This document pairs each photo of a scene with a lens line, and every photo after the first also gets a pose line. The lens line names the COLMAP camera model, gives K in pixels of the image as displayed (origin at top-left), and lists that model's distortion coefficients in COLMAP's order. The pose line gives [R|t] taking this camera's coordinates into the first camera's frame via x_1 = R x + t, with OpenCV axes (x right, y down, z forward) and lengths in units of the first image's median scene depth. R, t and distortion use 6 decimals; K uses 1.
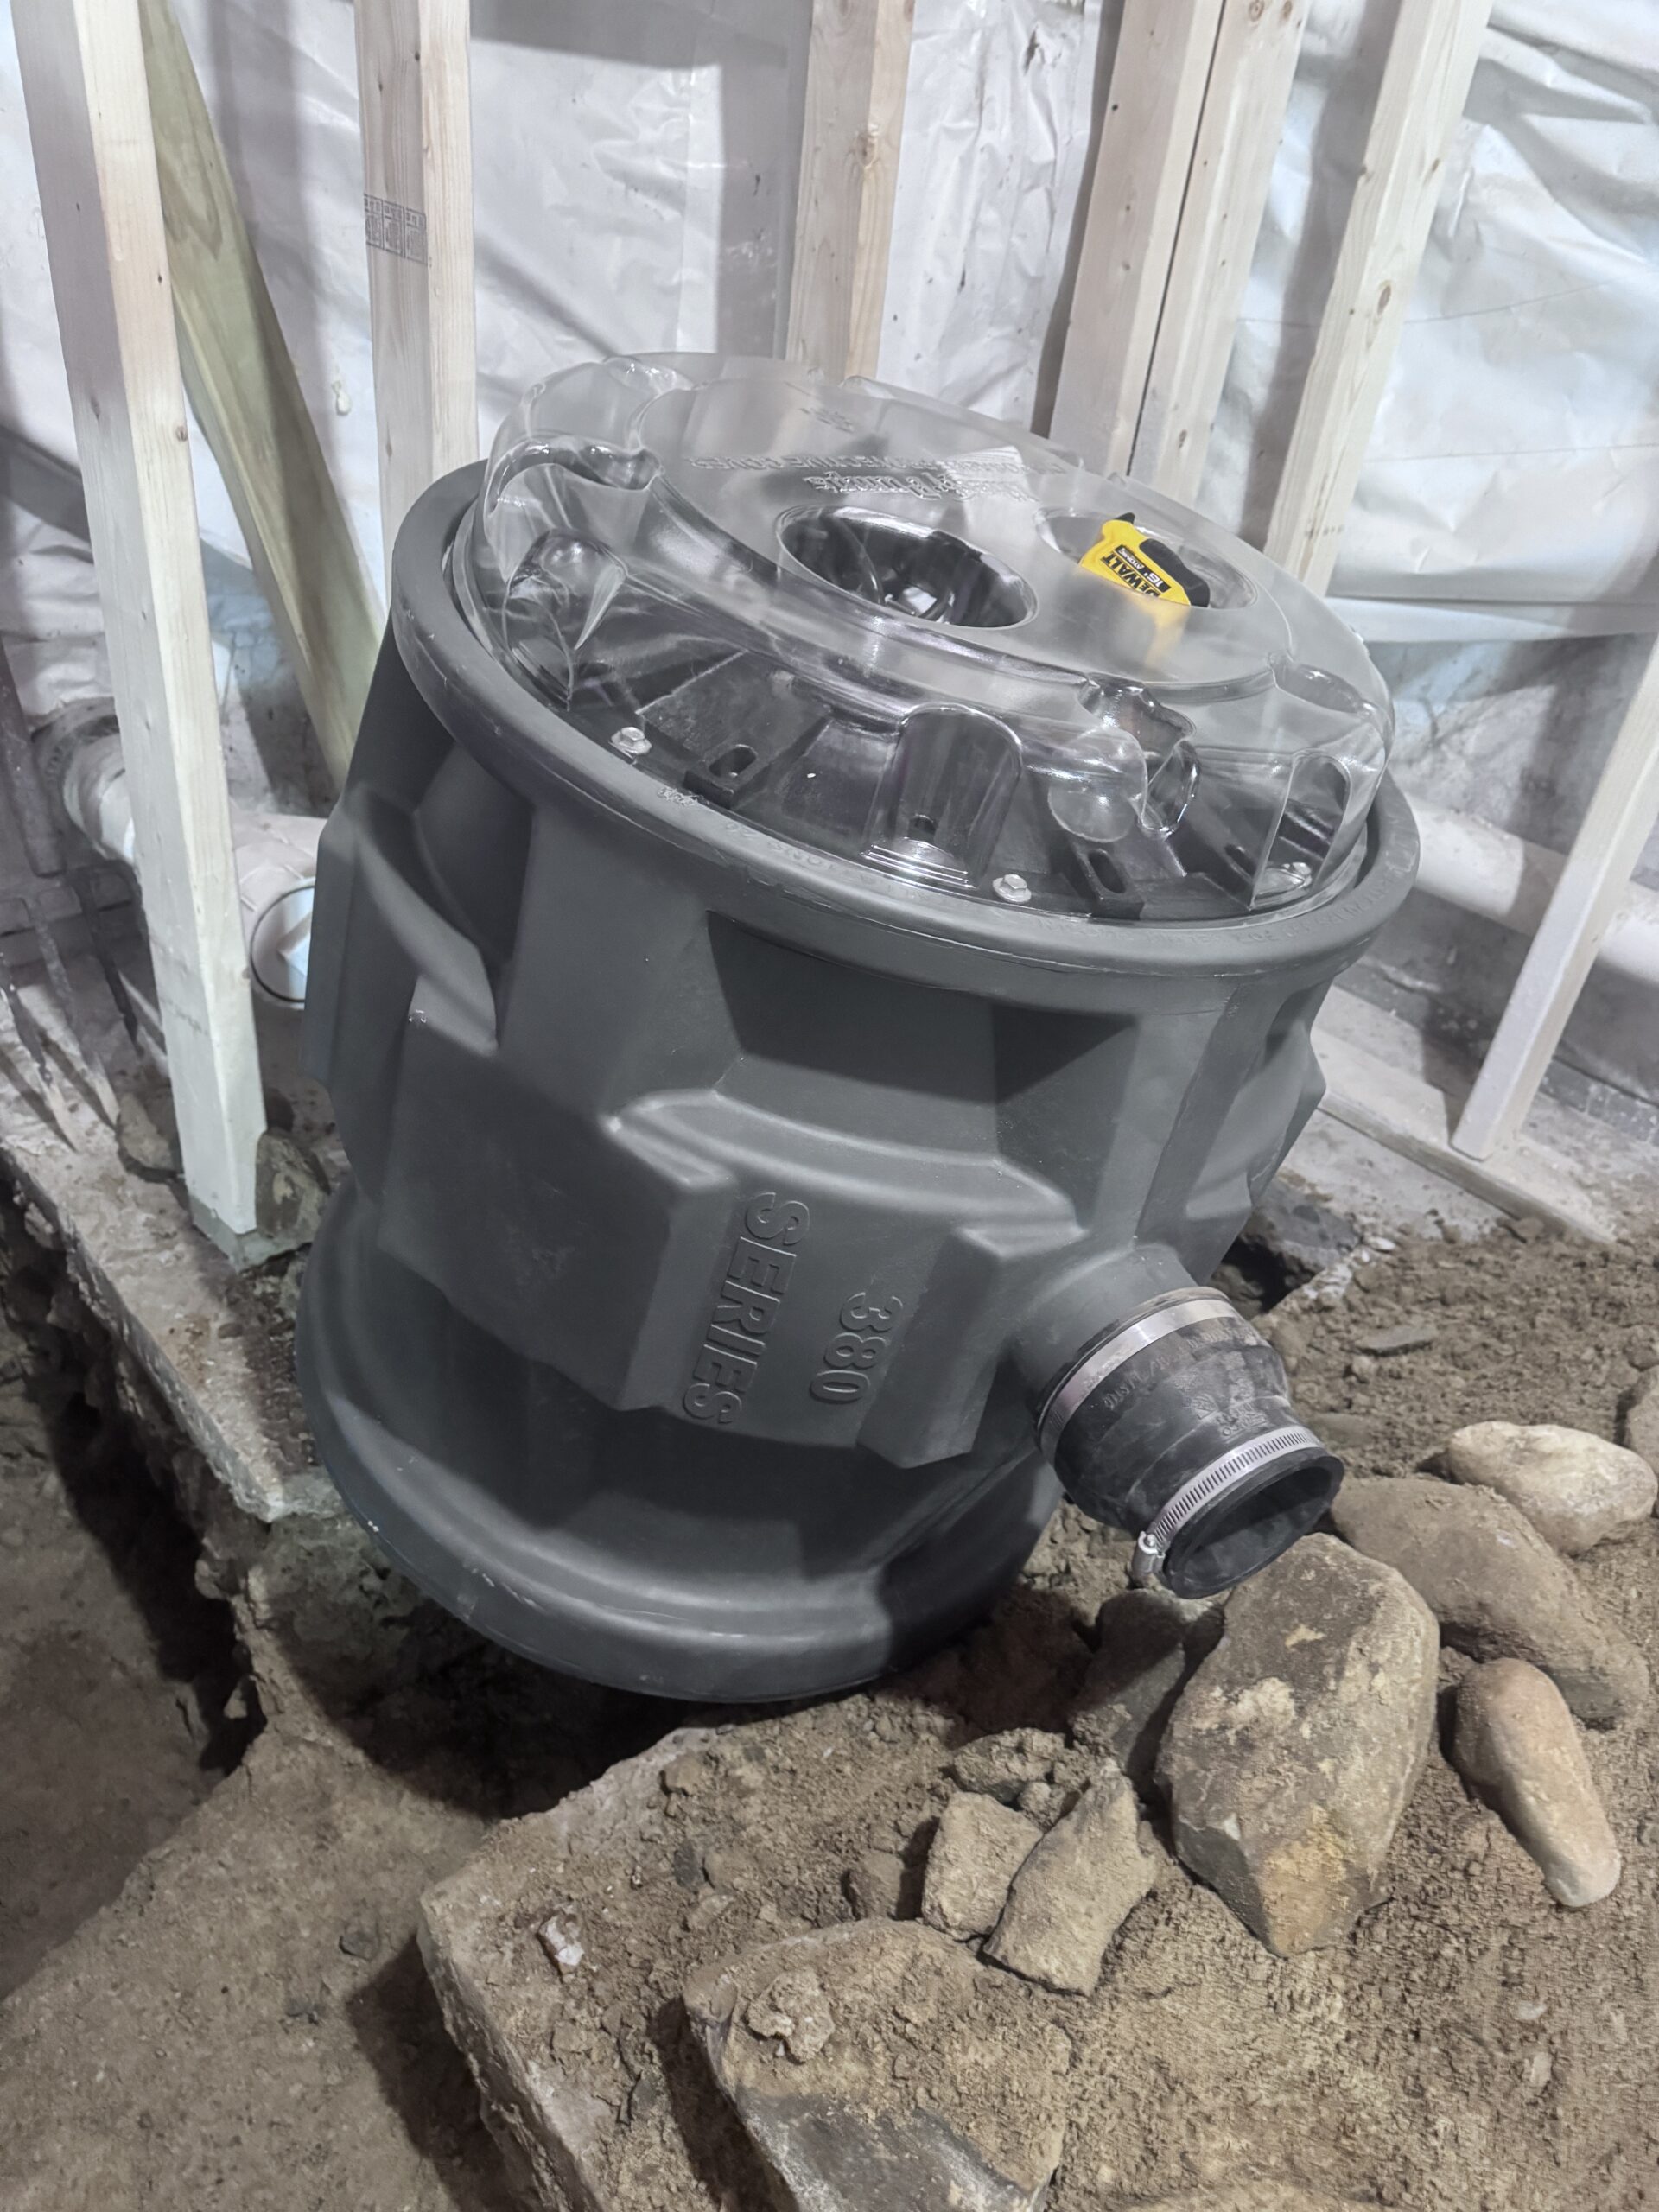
lens RADIAL K [[1541.5, 0, 807.5], [0, 1541.5, 1110.6], [0, 0, 1]] dist [0.049686, -0.059294]
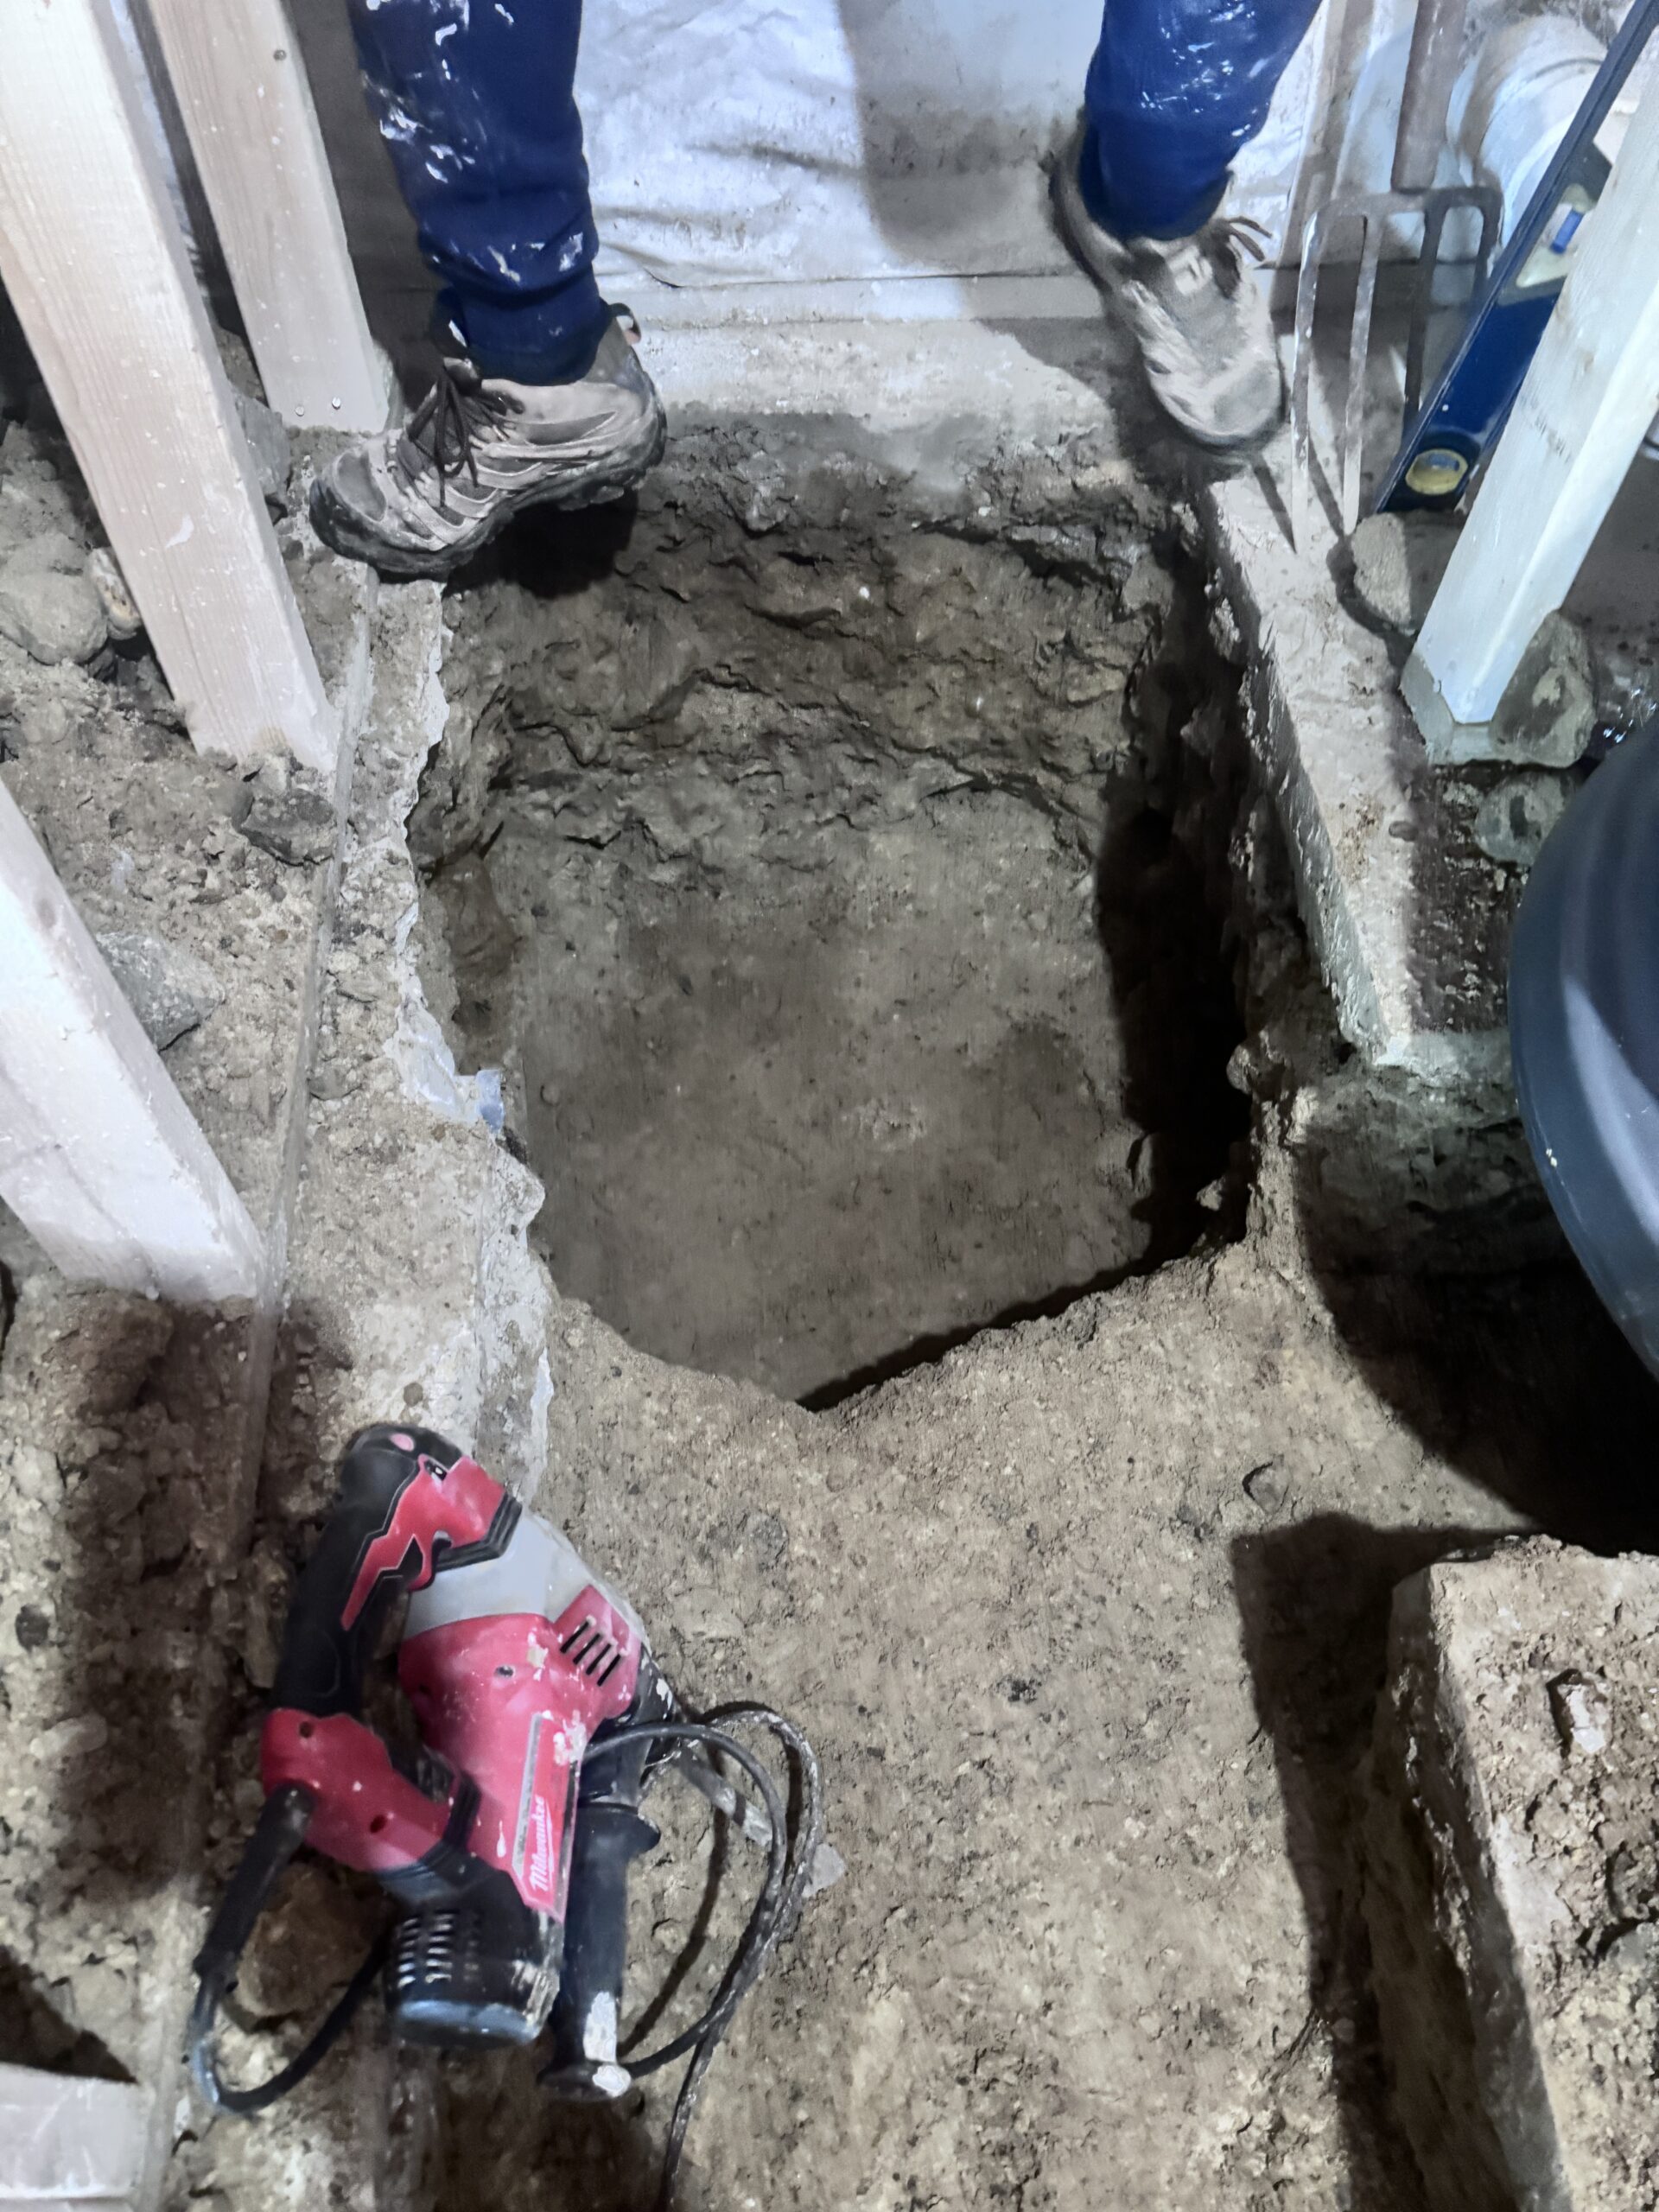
lens RADIAL K [[1541.5, 0, 840.9], [0, 1541.5, 1100.1], [0, 0, 1]] dist [0.049686, -0.059294]
pose [[0.782176, 0.458035, -0.422380, -0.185835], [-0.299910, 0.870993, 0.389135, 0.032819], [0.546127, -0.177696, 0.818639, 0.118257]]
